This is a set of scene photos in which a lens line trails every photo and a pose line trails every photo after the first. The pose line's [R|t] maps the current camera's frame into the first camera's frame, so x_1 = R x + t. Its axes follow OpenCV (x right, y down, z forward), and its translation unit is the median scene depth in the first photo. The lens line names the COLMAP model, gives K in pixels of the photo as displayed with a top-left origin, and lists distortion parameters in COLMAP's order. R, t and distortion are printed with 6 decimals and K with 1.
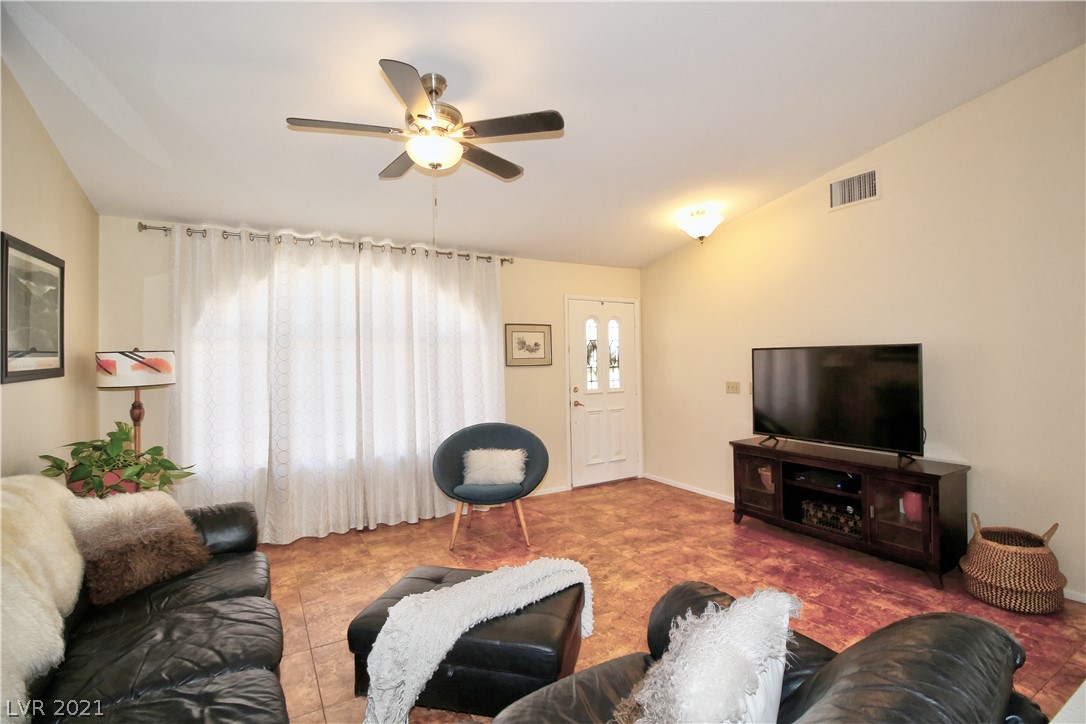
lens RADIAL K [[501.6, 0, 550.1], [0, 501.6, 353.8], [0, 0, 1]] dist [-0.006662, -0.009259]
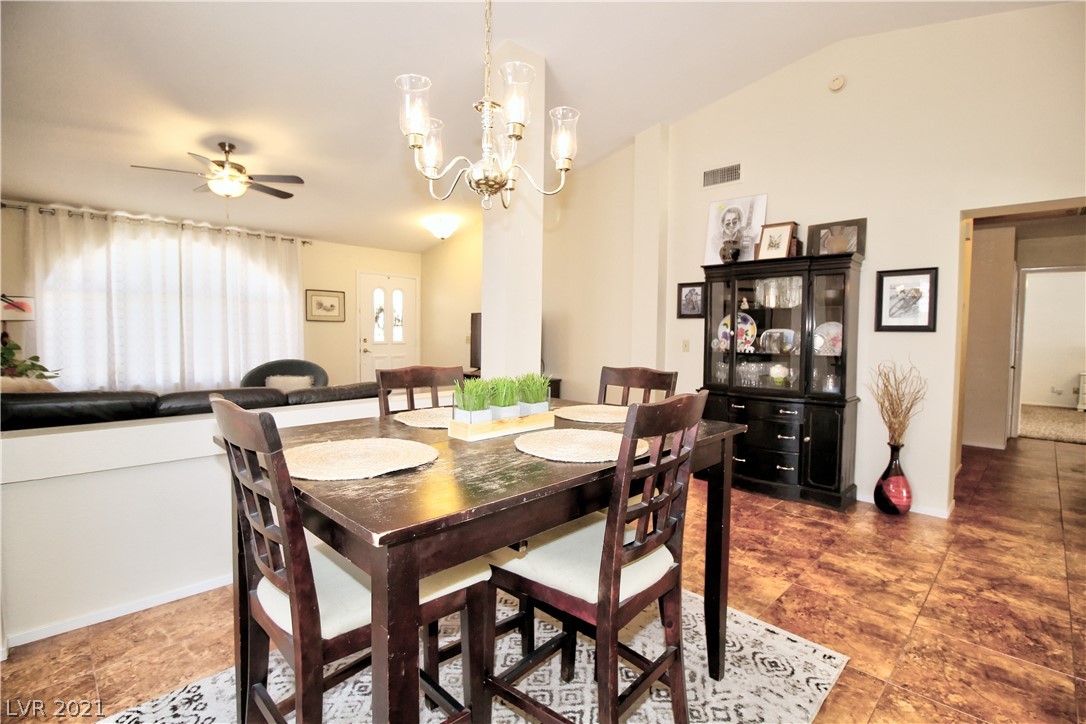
lens RADIAL K [[501.6, 0, 550.9], [0, 501.6, 354.6], [0, 0, 1]] dist [-0.006662, -0.009259]
pose [[0.966385, 0.019855, 0.256332, 0.249491], [-0.035087, 0.997870, 0.054986, 0.022262], [-0.254694, -0.062132, 0.965024, -0.585204]]
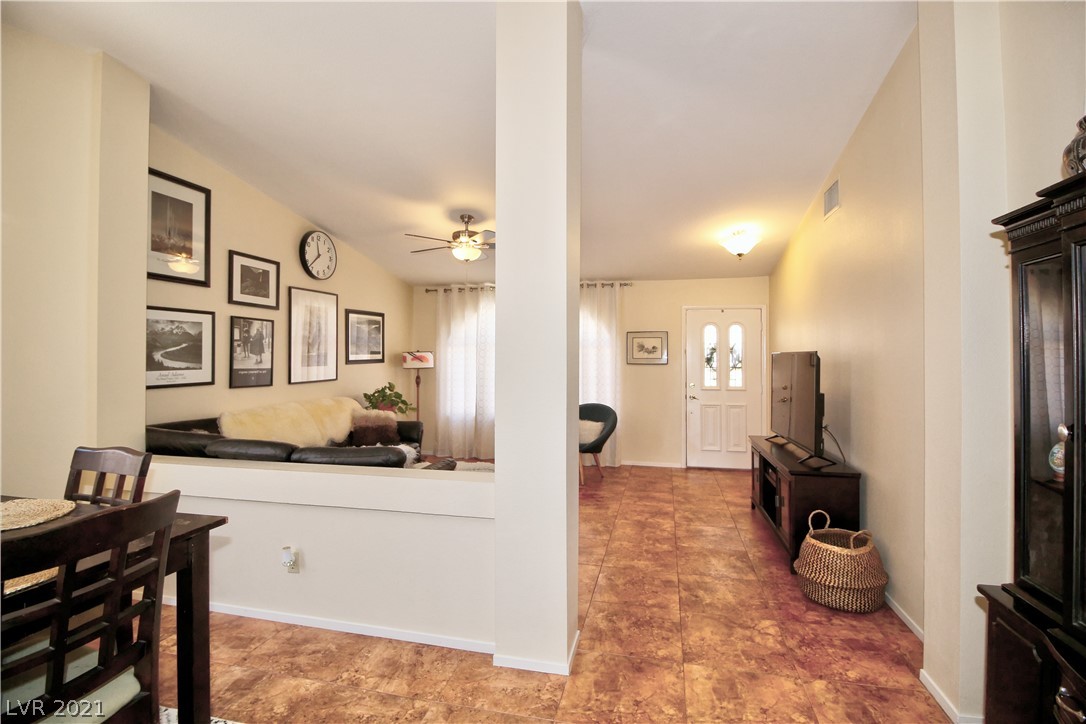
lens RADIAL K [[501.6, 0, 548.3], [0, 501.6, 355.4], [0, 0, 1]] dist [-0.006662, -0.009259]
pose [[0.722767, 0.013209, -0.690966, 0.814792], [-0.006126, 0.999900, 0.012707, -0.015794], [0.691065, -0.004951, 0.722776, -0.125125]]
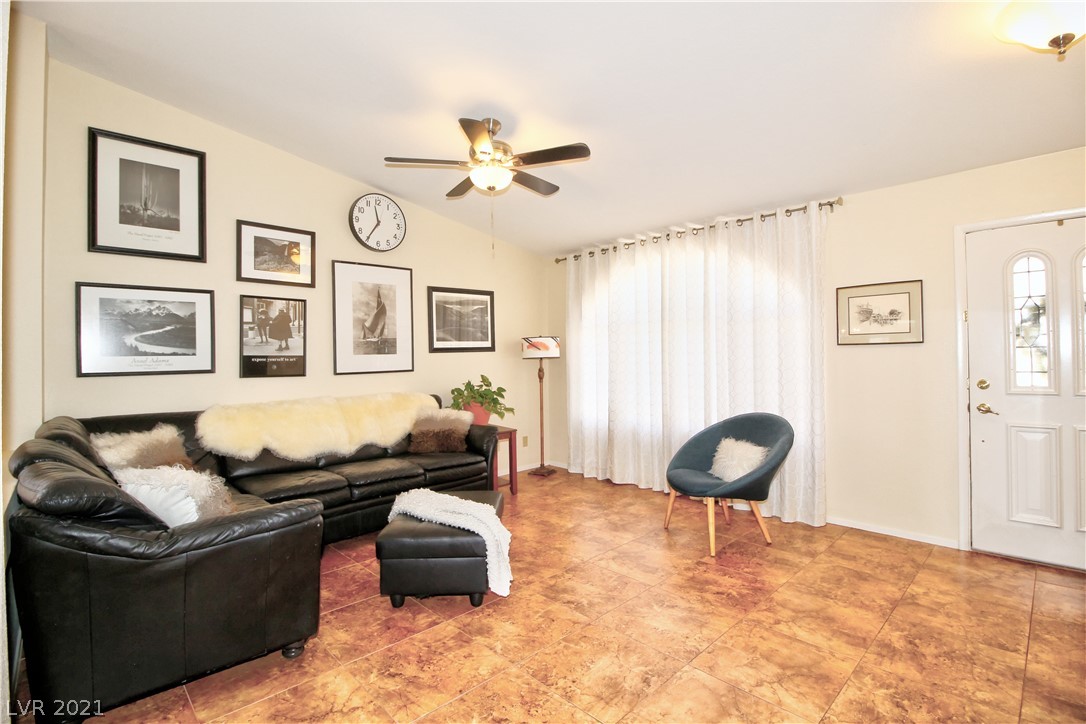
lens RADIAL K [[501.6, 0, 548.4], [0, 501.6, 356.3], [0, 0, 1]] dist [-0.006662, -0.009259]
pose [[0.236984, 0.008408, -0.971477, 0.638482], [0.018667, 0.999739, 0.013206, 0.028439], [0.971334, -0.021264, 0.236765, 0.487520]]
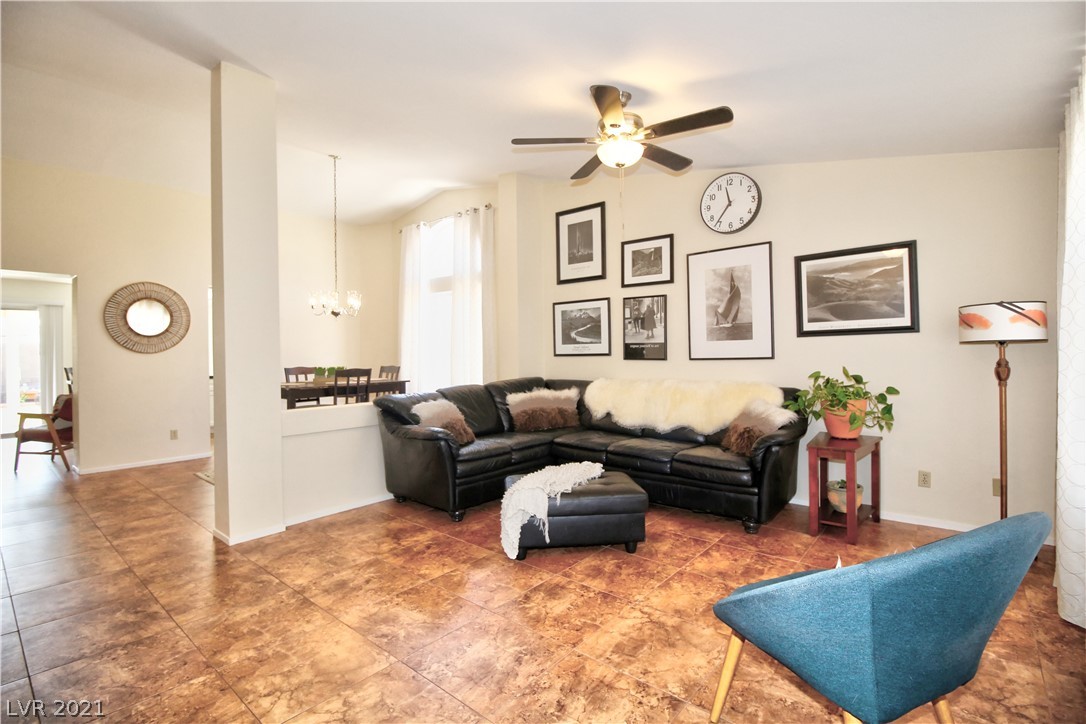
lens RADIAL K [[501.6, 0, 552.2], [0, 501.6, 355.1], [0, 0, 1]] dist [-0.006662, -0.009259]
pose [[-0.940820, 0.028583, -0.337698, 0.210283], [0.028836, 0.999575, 0.004269, 0.047039], [0.337676, -0.005722, -0.941245, 1.239044]]
